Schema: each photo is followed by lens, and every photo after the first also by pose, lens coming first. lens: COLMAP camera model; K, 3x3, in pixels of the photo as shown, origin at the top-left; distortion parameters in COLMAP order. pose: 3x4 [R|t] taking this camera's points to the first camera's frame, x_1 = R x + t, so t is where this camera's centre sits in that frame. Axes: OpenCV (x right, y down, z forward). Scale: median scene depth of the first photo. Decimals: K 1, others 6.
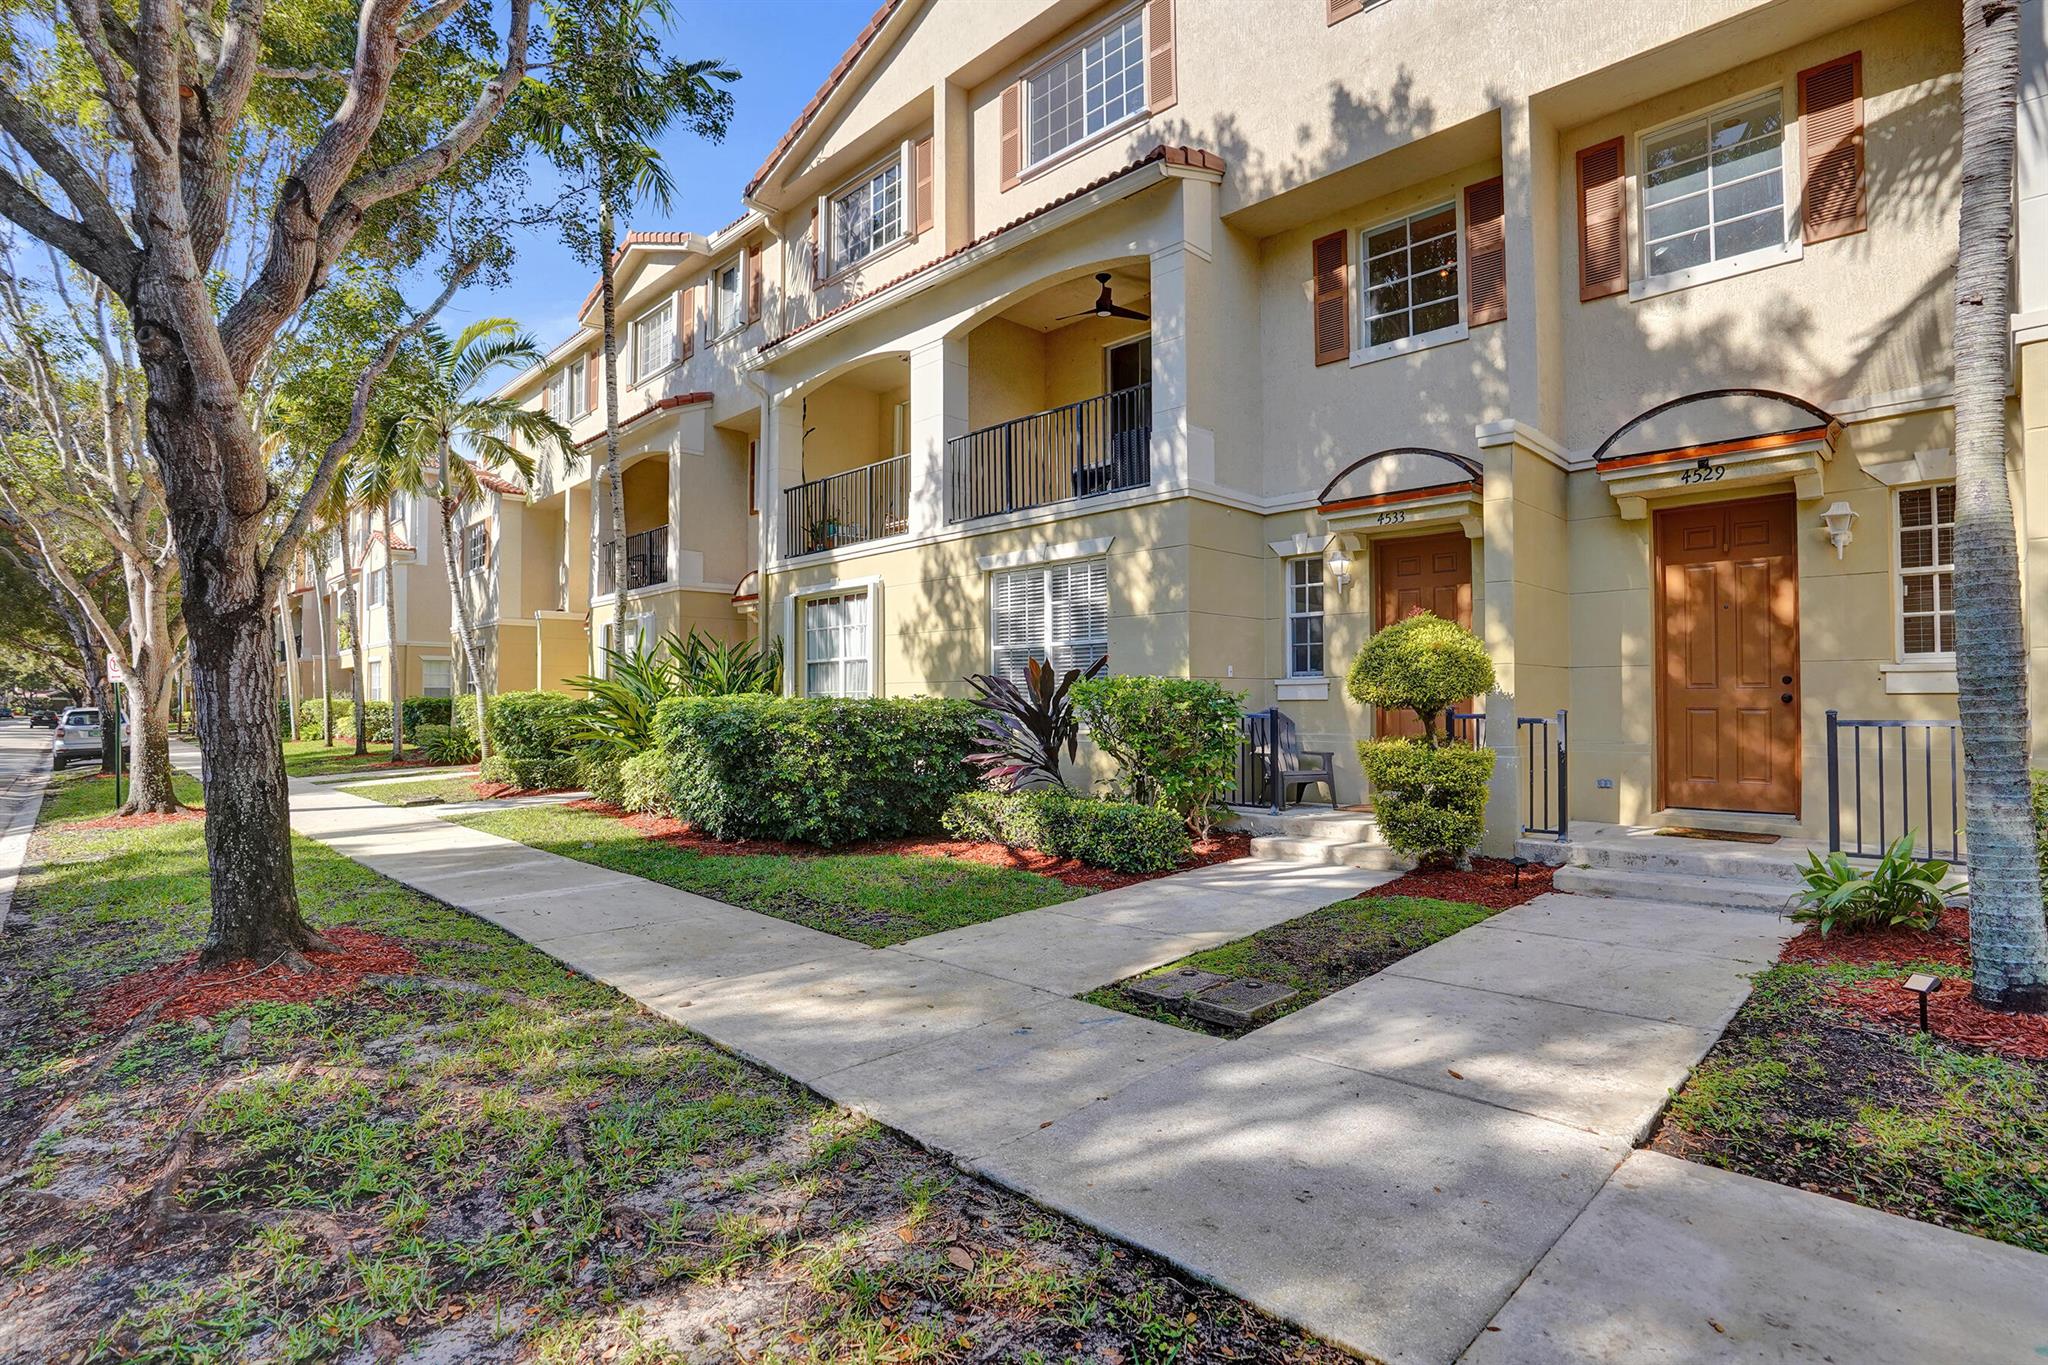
lens RADIAL K [[1016.9, 0, 1024.0], [0, 1016.9, 682.5], [0, 0, 1]] dist [-0.074704, 0.031605]
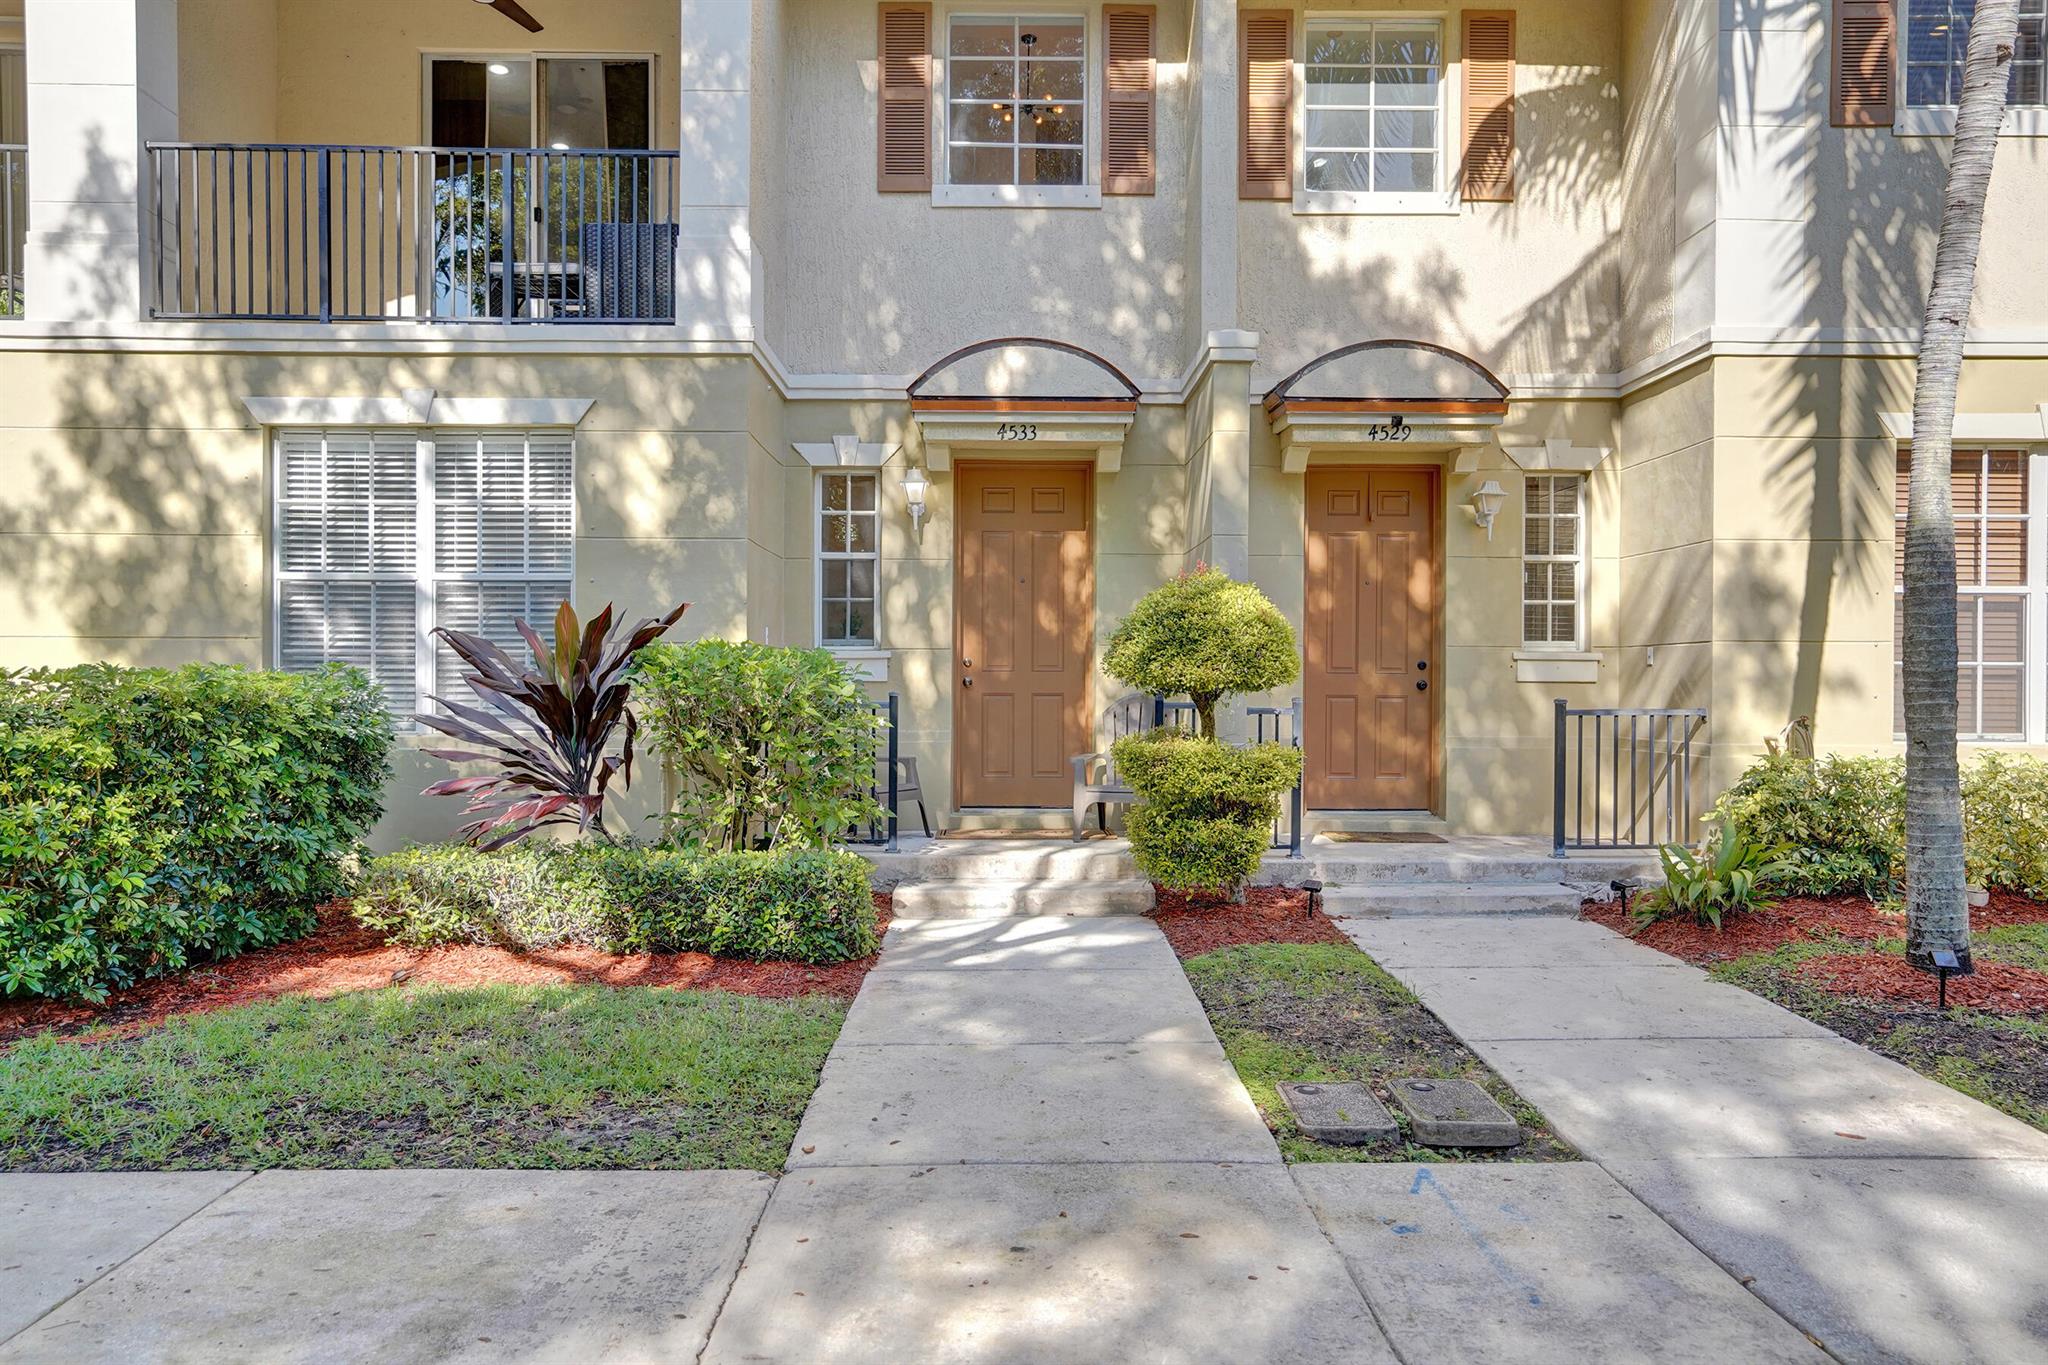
lens RADIAL K [[1429.3, 0, 1024.0], [0, 1429.3, 682.5], [0, 0, 1]] dist [0.002021, 0.007563]
pose [[0.691688, 0.007807, 0.722154, -0.345504], [-0.022323, 0.999695, 0.010574, 0.005503], [-0.721851, -0.023435, 0.691651, 0.253072]]
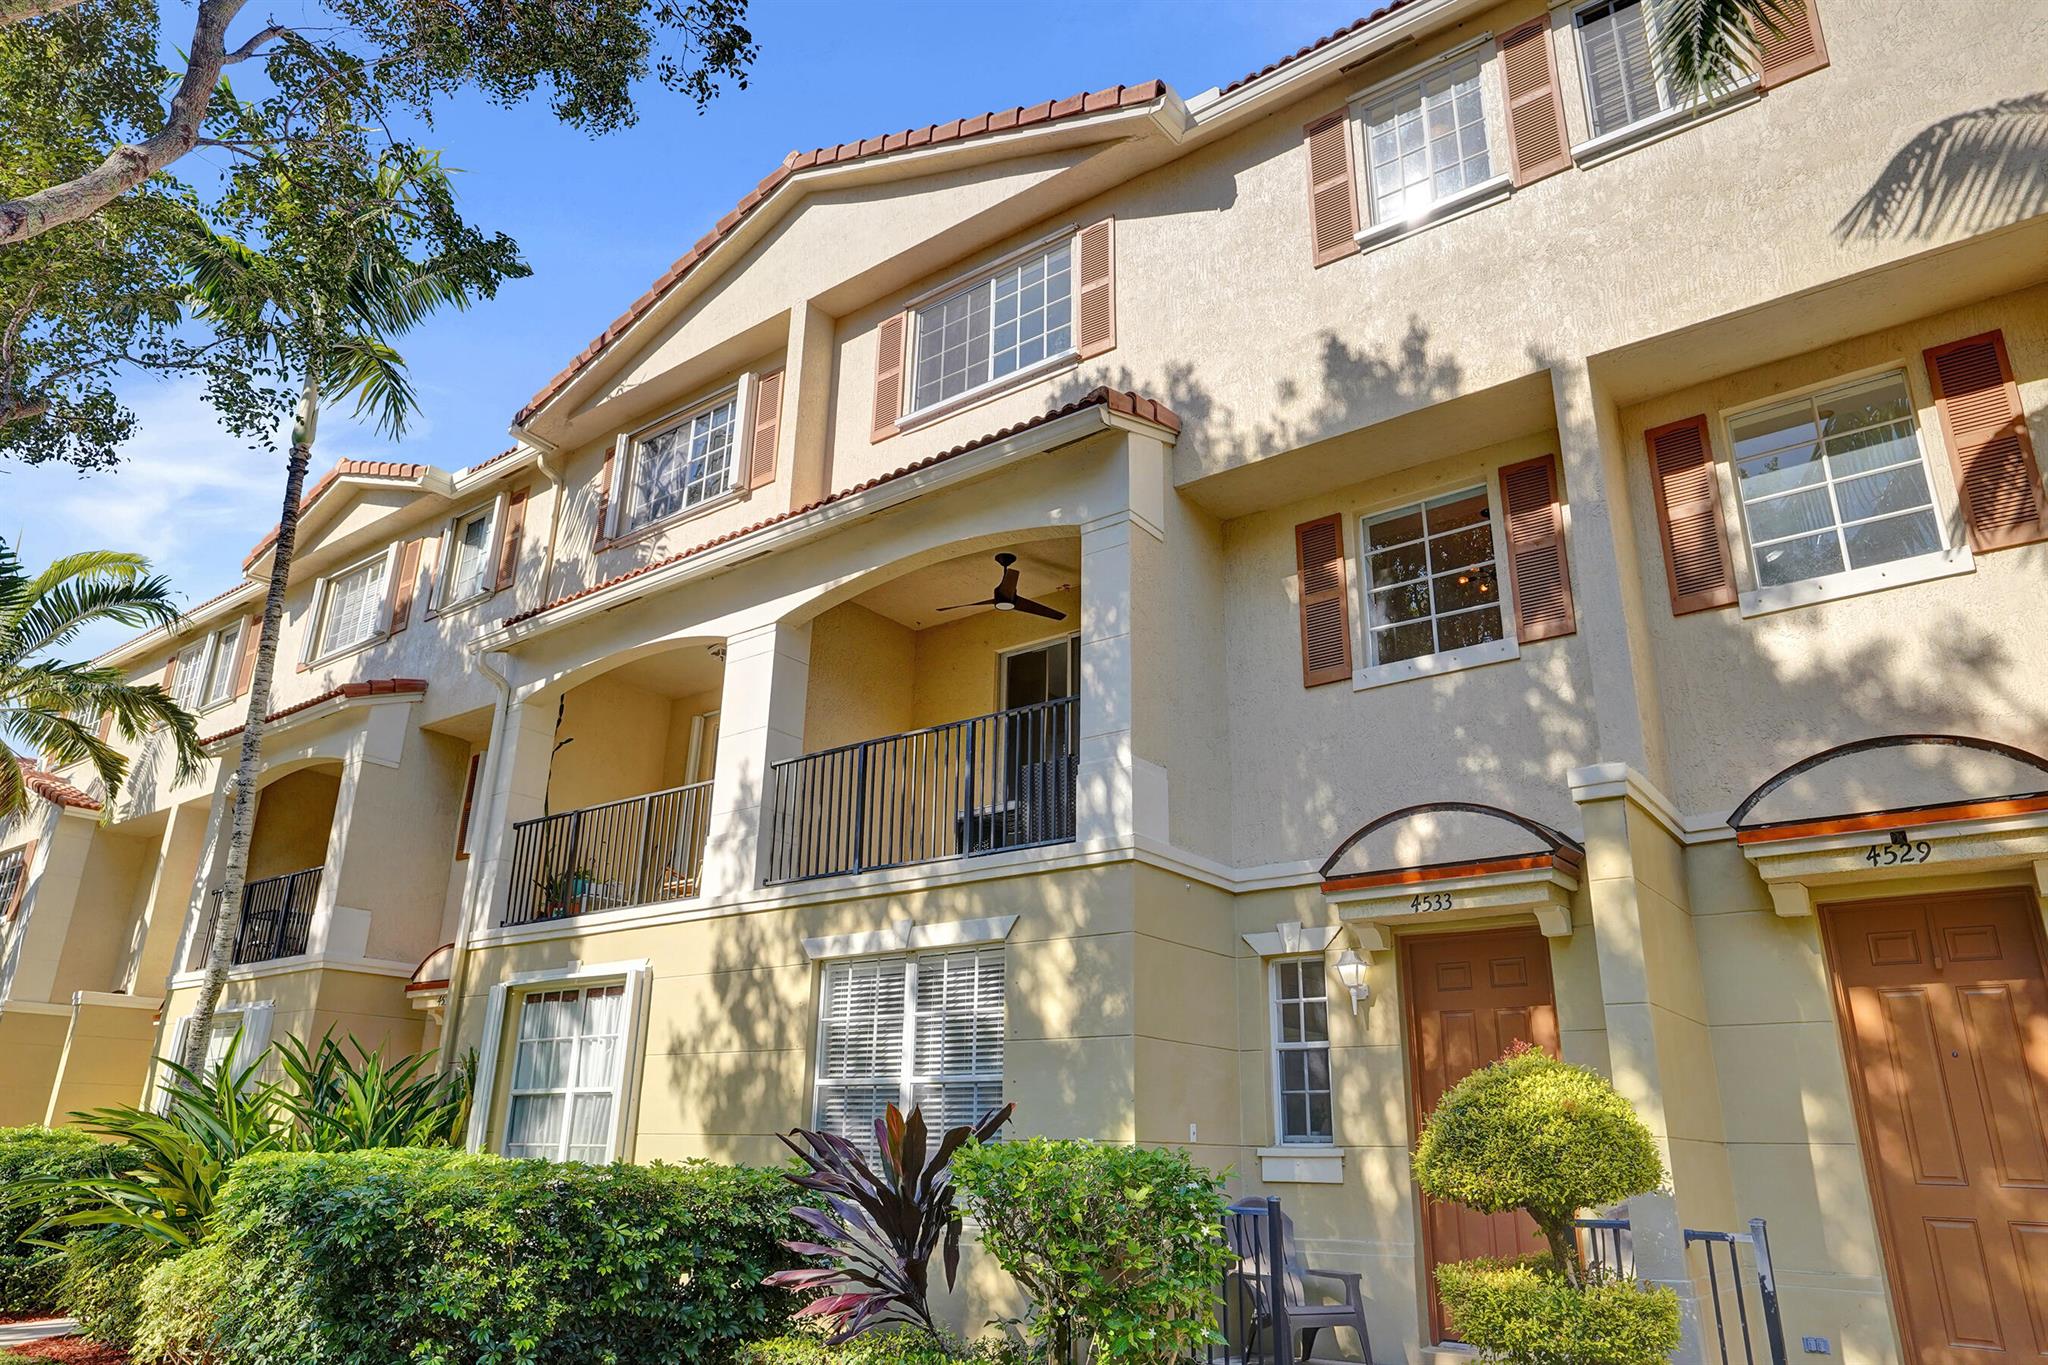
lens RADIAL K [[1339.9, 0, 1022.7], [0, 1339.9, 672.8], [0, 0, 1]] dist [-0.040604, 0.051936]
pose [[0.989648, 0.070269, 0.125137, -0.029848], [-0.026103, 0.945524, -0.324506, -0.009773], [-0.141122, 0.317880, 0.937570, 0.130319]]
